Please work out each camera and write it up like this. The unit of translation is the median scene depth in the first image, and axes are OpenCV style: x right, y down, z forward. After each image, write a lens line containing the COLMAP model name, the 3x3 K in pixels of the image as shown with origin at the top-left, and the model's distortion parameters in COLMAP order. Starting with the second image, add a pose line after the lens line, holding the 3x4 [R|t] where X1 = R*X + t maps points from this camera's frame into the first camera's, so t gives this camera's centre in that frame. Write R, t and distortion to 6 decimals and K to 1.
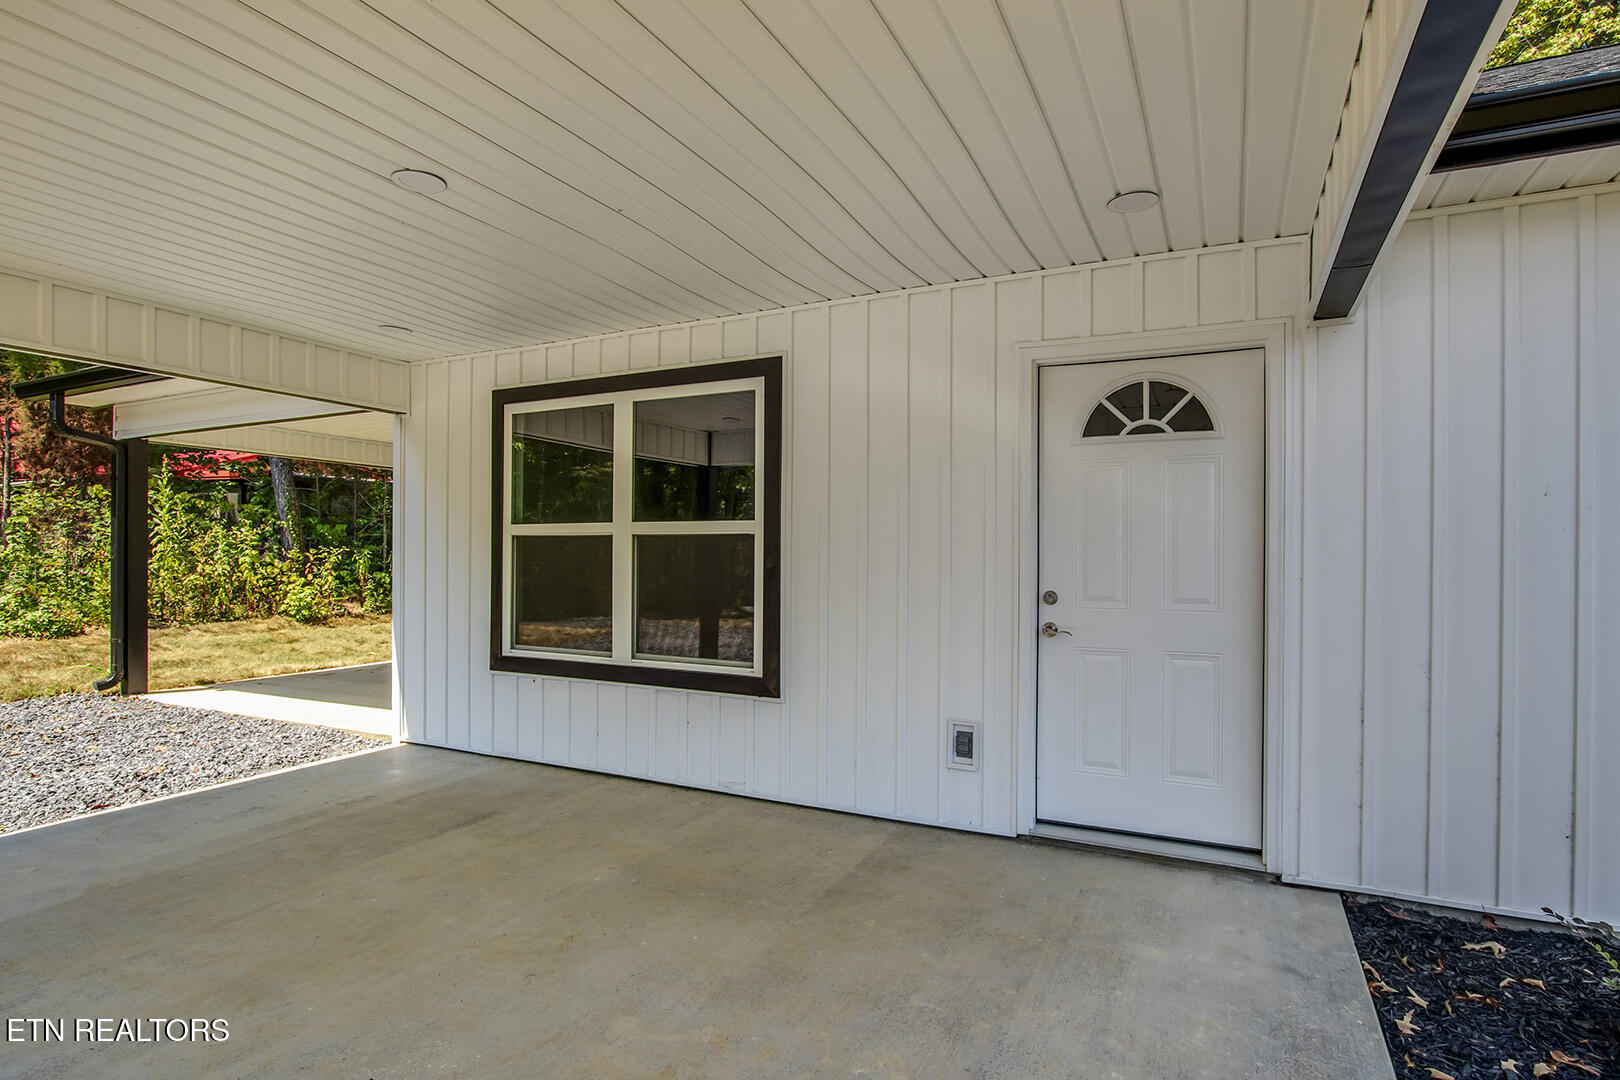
lens RADIAL K [[827.7, 0, 817.3], [0, 827.7, 550.0], [0, 0, 1]] dist [0.000618, -0.000016]
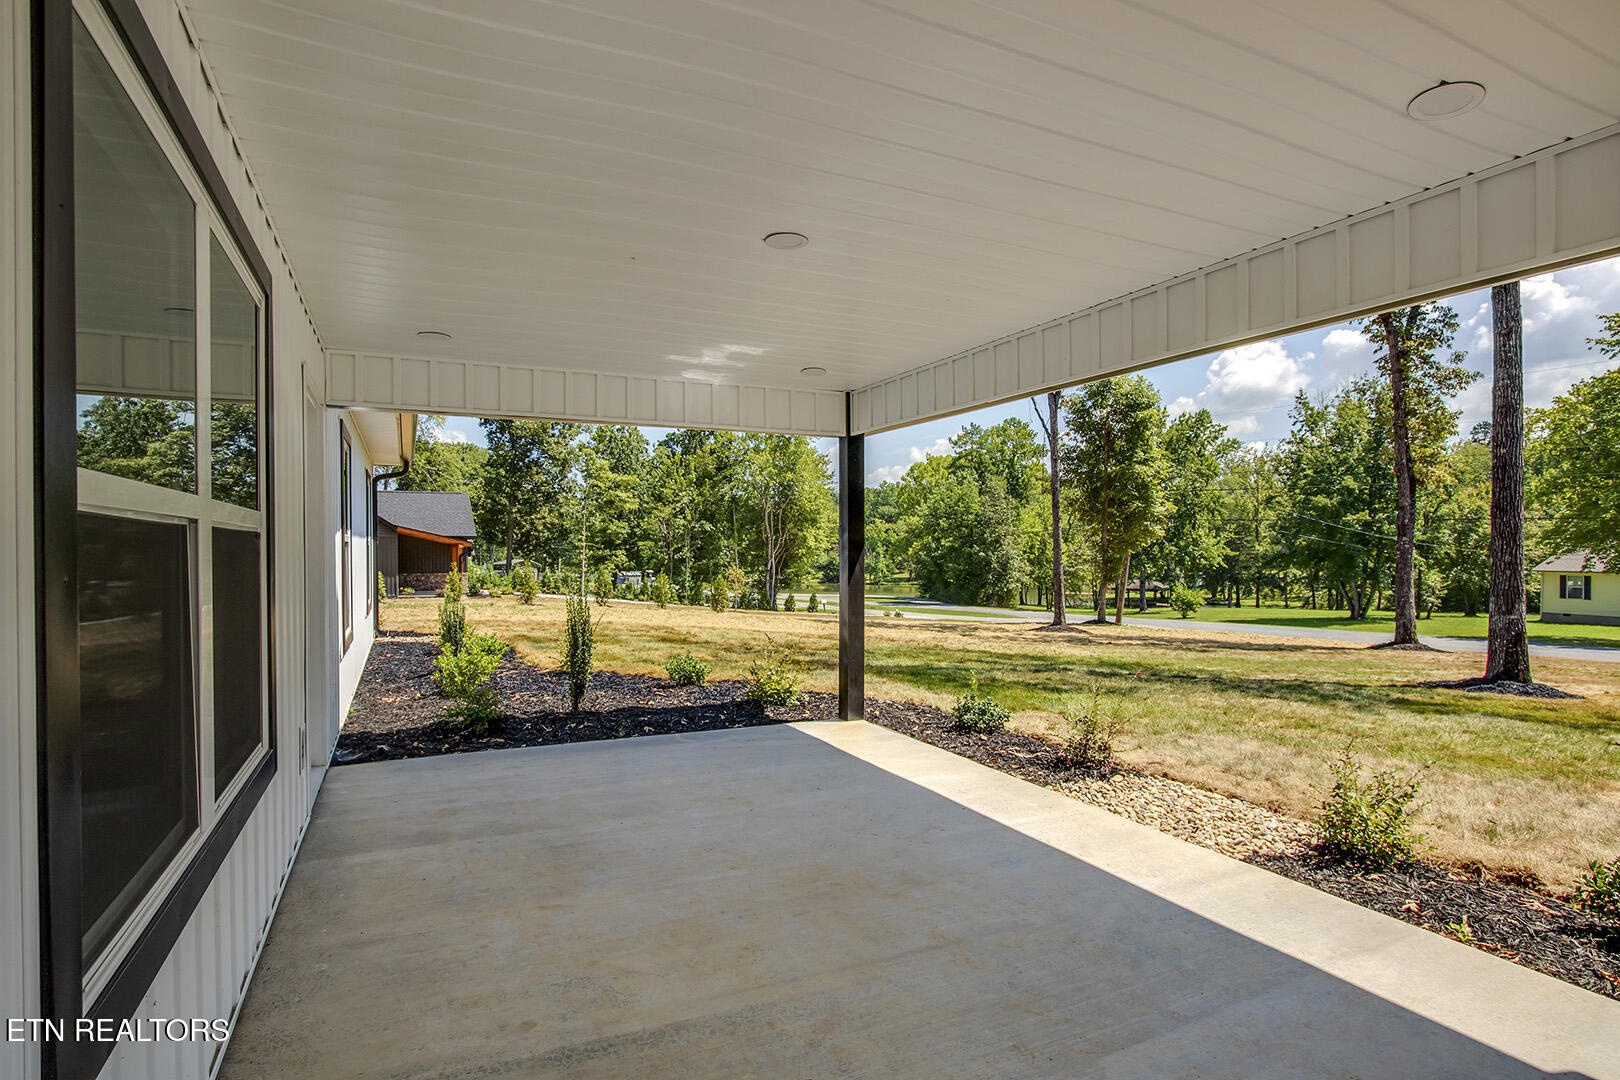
lens RADIAL K [[827.7, 0, 817.3], [0, 827.7, 550.0], [0, 0, 1]] dist [0.000618, -0.000016]
pose [[-0.796274, 0.000132, 0.604937, -1.084073], [0.003956, 0.999980, 0.004989, -0.008218], [-0.604924, 0.006366, -0.796258, 1.686238]]
